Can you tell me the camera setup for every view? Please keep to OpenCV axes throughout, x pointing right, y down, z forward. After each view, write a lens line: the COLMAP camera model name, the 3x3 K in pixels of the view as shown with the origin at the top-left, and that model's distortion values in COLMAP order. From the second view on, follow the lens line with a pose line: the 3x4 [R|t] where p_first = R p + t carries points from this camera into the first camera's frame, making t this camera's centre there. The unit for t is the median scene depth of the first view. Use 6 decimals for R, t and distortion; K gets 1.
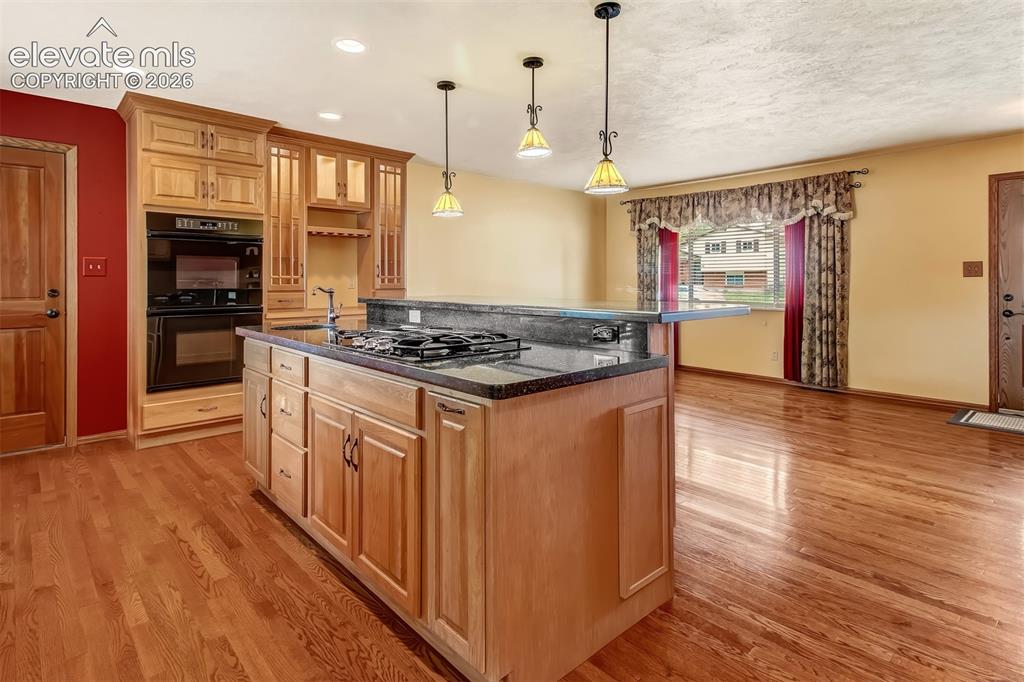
lens RADIAL K [[531.8, 0, 506.0], [0, 531.8, 281.4], [0, 0, 1]] dist [0.015025, 0.000376]
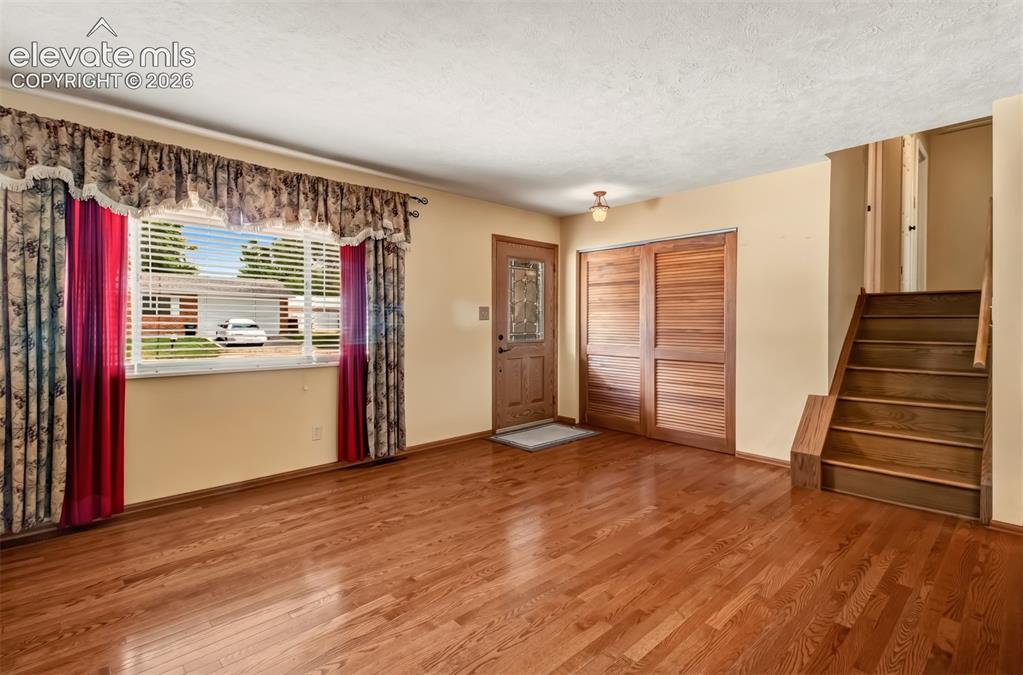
lens RADIAL K [[476.4, 0, 514.4], [0, 476.4, 323.8], [0, 0, 1]] dist [0.026737, -0.000856]
pose [[-0.016466, -0.001897, 0.999863, -0.123528], [-0.000433, 0.999998, 0.001890, -0.002280], [-0.999864, -0.000402, -0.016467, 0.824552]]
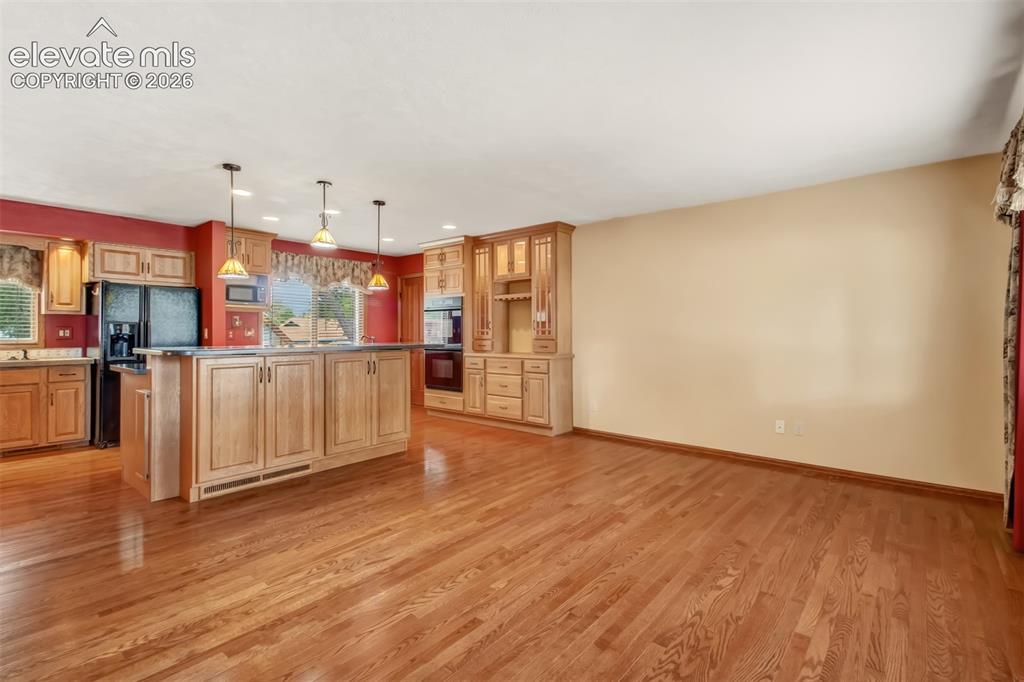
lens RADIAL K [[472.7, 0, 522.1], [0, 472.7, 331.6], [0, 0, 1]] dist [0.025790, -0.003611]
pose [[0.151276, -0.001086, -0.988491, 0.764145], [0.002805, 0.999996, -0.000670, -0.002526], [0.988488, -0.002672, 0.151278, 0.714325]]
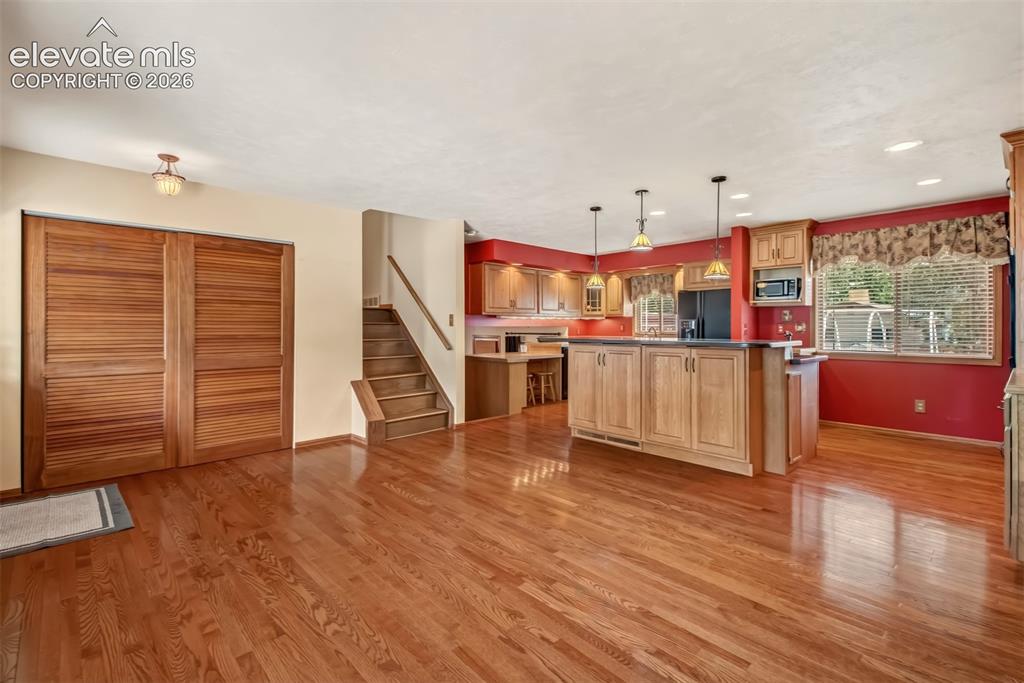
lens RADIAL K [[472.7, 0, 510.3], [0, 472.7, 331.0], [0, 0, 1]] dist [0.025790, -0.003611]
pose [[-0.999838, 0.002184, -0.017887, 0.259157], [0.002043, 0.999967, 0.007887, -0.002852], [0.017904, 0.007849, -0.999809, 1.295455]]
